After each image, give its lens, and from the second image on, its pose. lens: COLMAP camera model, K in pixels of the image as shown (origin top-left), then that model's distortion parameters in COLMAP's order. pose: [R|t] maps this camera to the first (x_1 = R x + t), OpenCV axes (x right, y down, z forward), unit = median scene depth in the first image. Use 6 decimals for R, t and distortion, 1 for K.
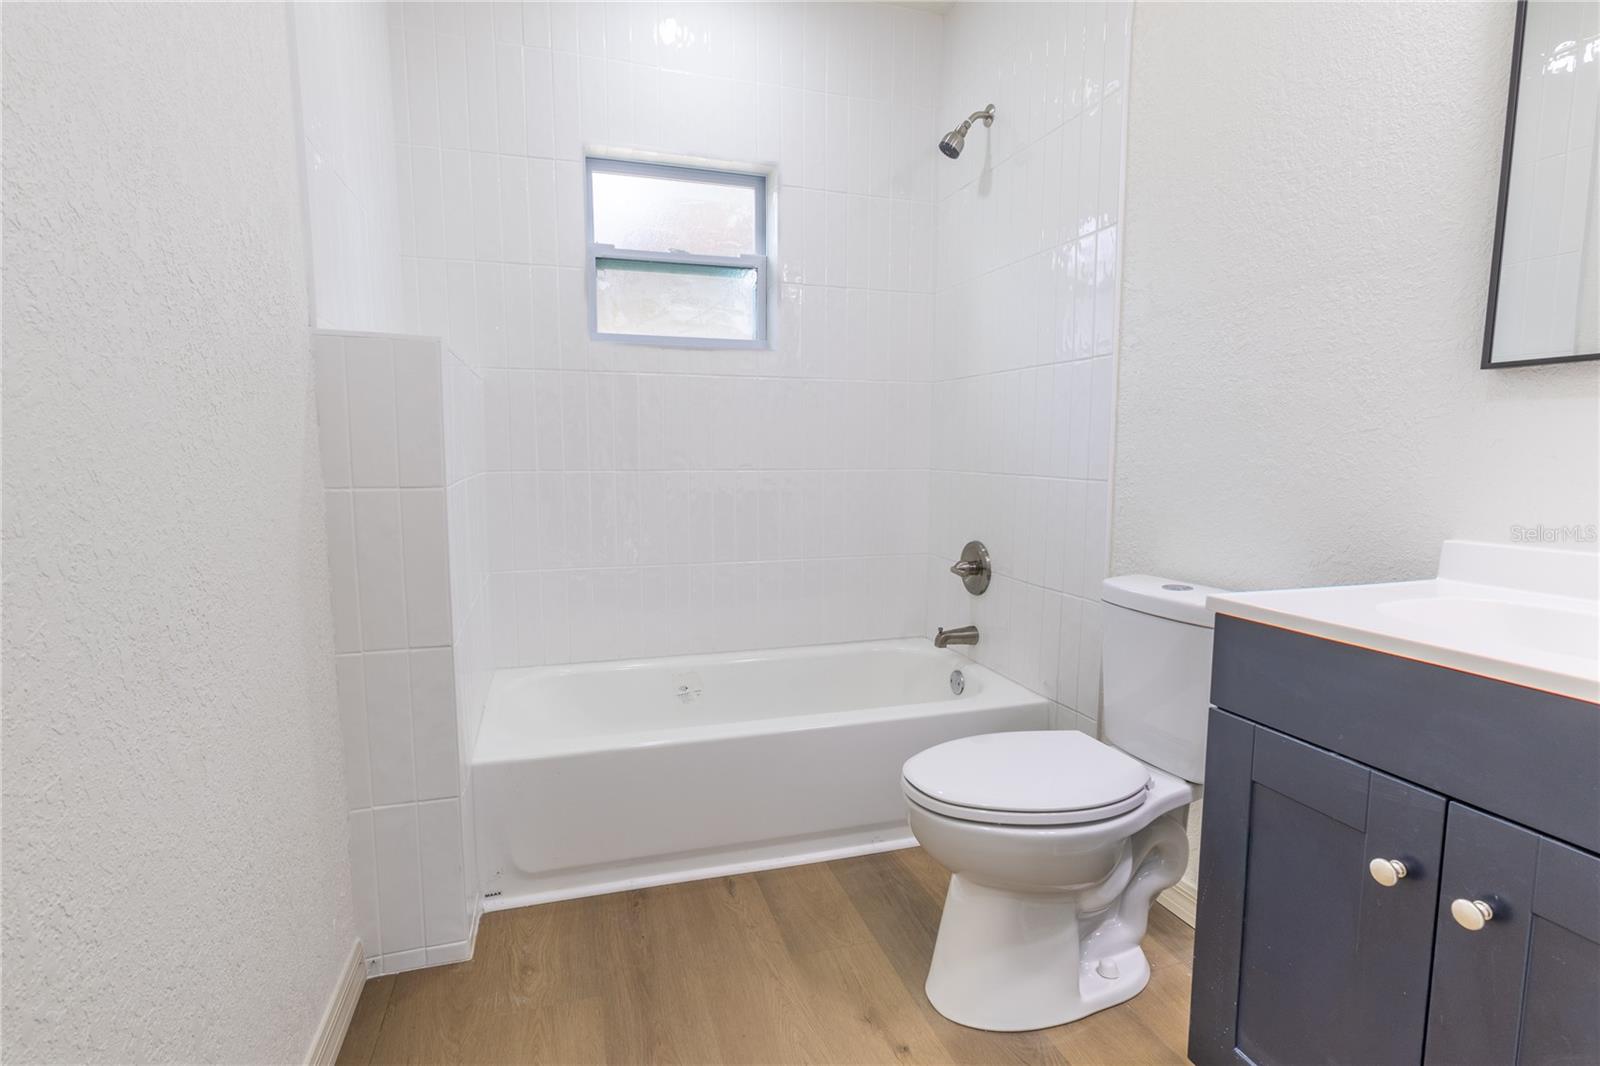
lens RADIAL K [[757.2, 0, 805.4], [0, 757.2, 531.9], [0, 0, 1]] dist [0.002215, 0.002617]
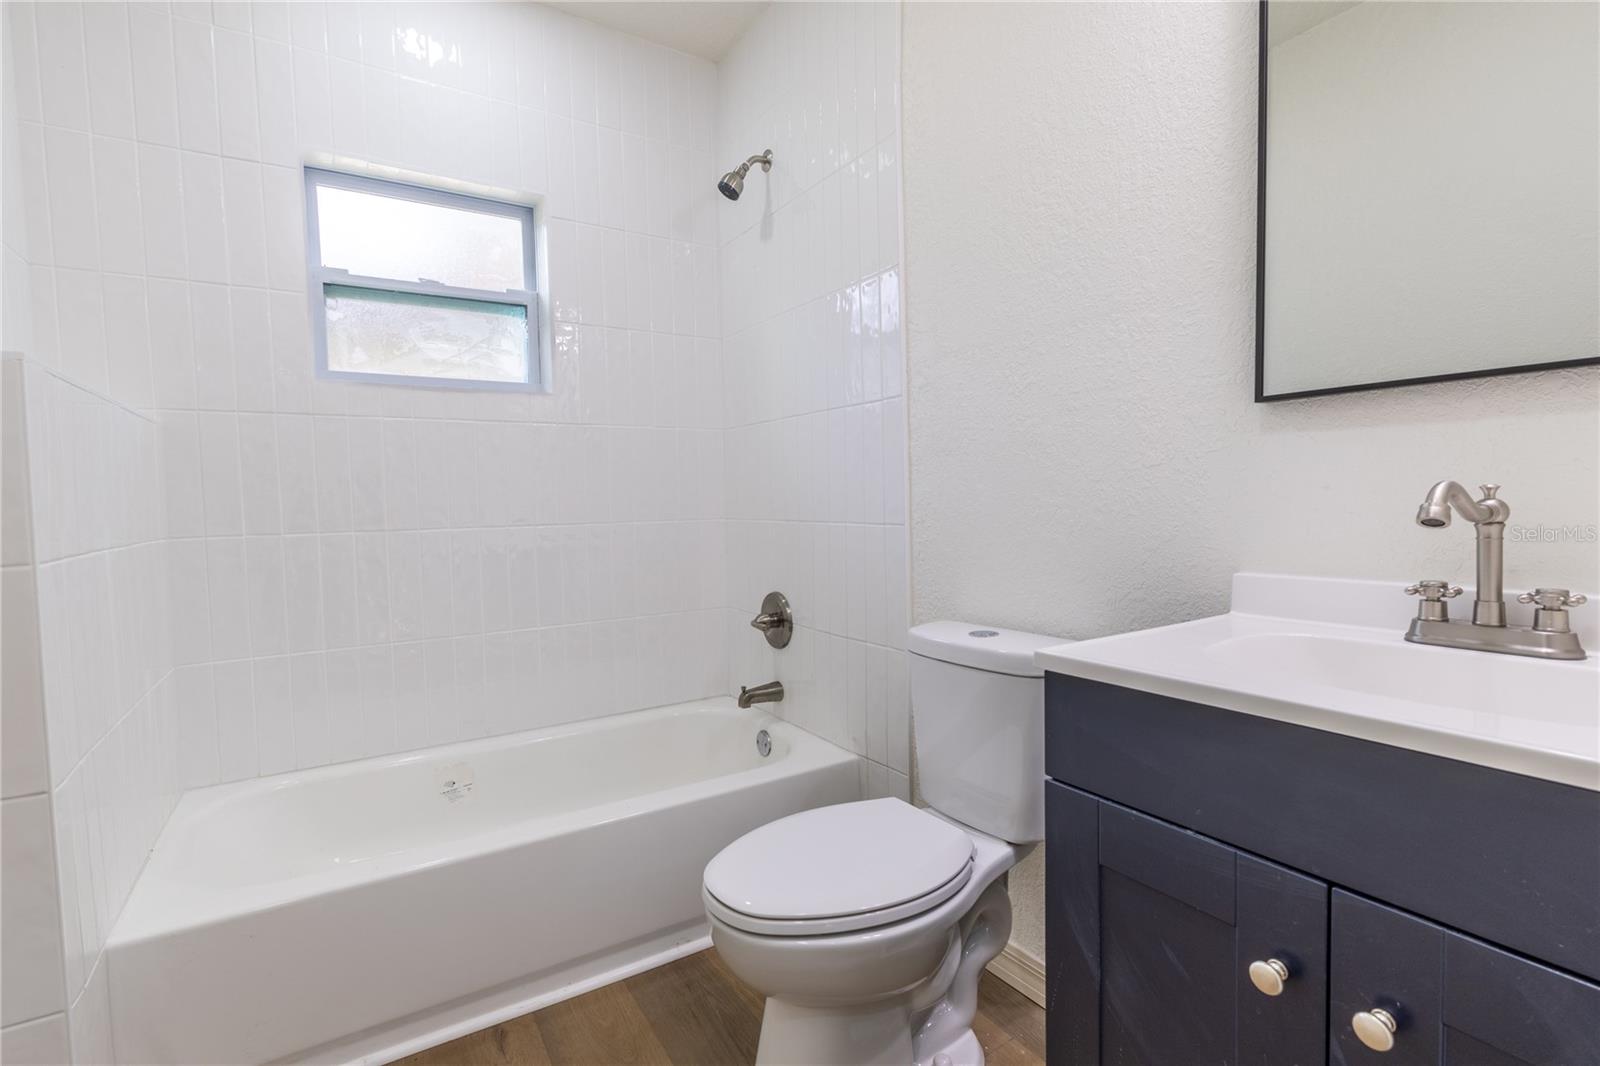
lens RADIAL K [[757.2, 0, 806.8], [0, 757.2, 530.8], [0, 0, 1]] dist [0.002215, 0.002617]
pose [[0.964395, -0.035259, 0.262106, 0.023382], [0.052992, 0.996736, -0.060896, -0.007376], [-0.259103, 0.072617, 0.963116, 0.098405]]
